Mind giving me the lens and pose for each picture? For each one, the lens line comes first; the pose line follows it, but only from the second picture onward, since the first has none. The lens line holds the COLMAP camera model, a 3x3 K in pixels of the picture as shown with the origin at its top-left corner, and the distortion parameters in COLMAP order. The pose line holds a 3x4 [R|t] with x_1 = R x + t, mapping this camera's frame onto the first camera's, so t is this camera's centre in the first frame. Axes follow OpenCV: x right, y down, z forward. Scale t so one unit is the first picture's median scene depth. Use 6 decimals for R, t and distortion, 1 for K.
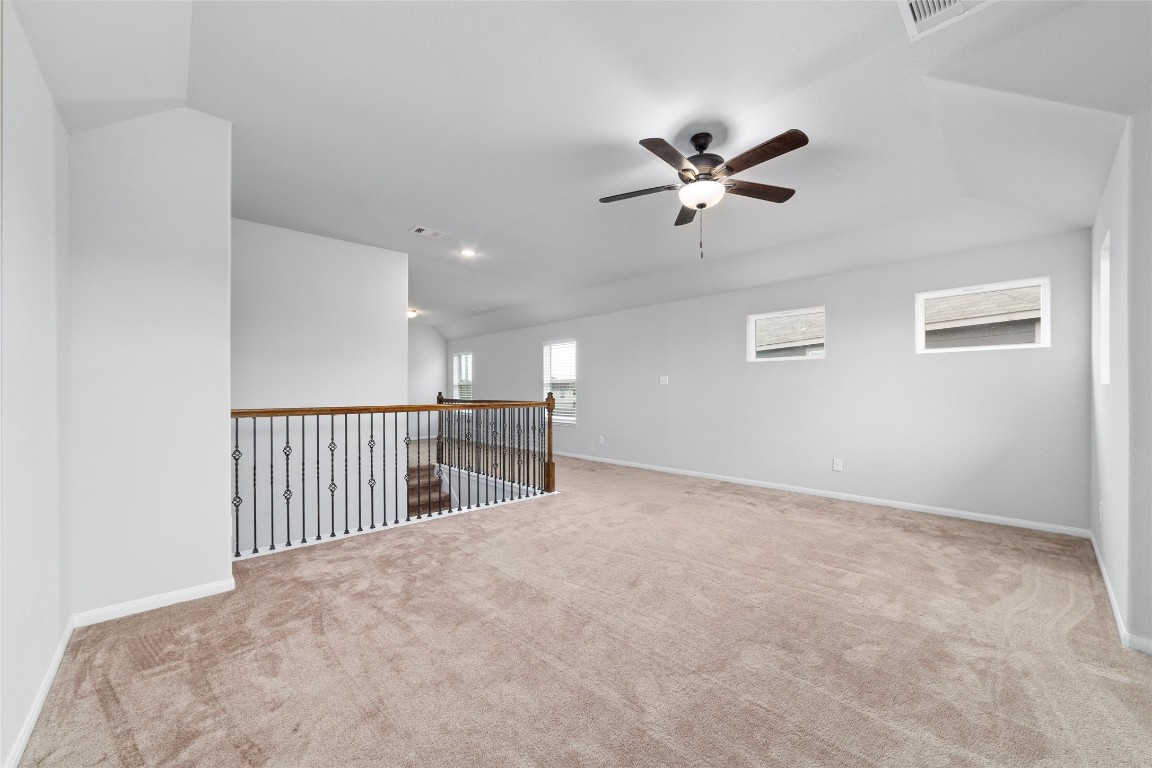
lens RADIAL K [[442.0, 0, 574.8], [0, 442.0, 390.0], [0, 0, 1]] dist [-0.001203, -0.000154]
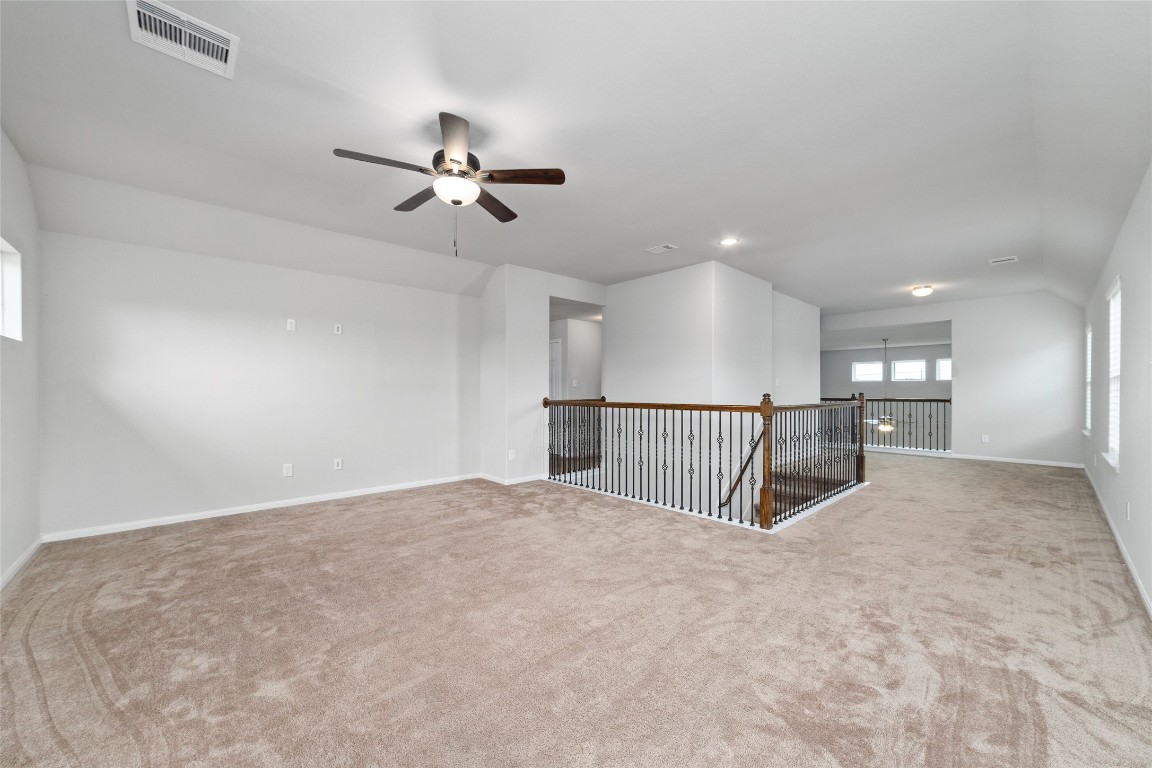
lens RADIAL K [[442.0, 0, 574.8], [0, 442.0, 390.0], [0, 0, 1]] dist [-0.001203, -0.000154]
pose [[0.003335, -0.000600, -0.999994, 0.703285], [-0.000210, 1.000000, -0.000600, 0.000259], [0.999994, 0.000212, 0.003335, 0.698429]]
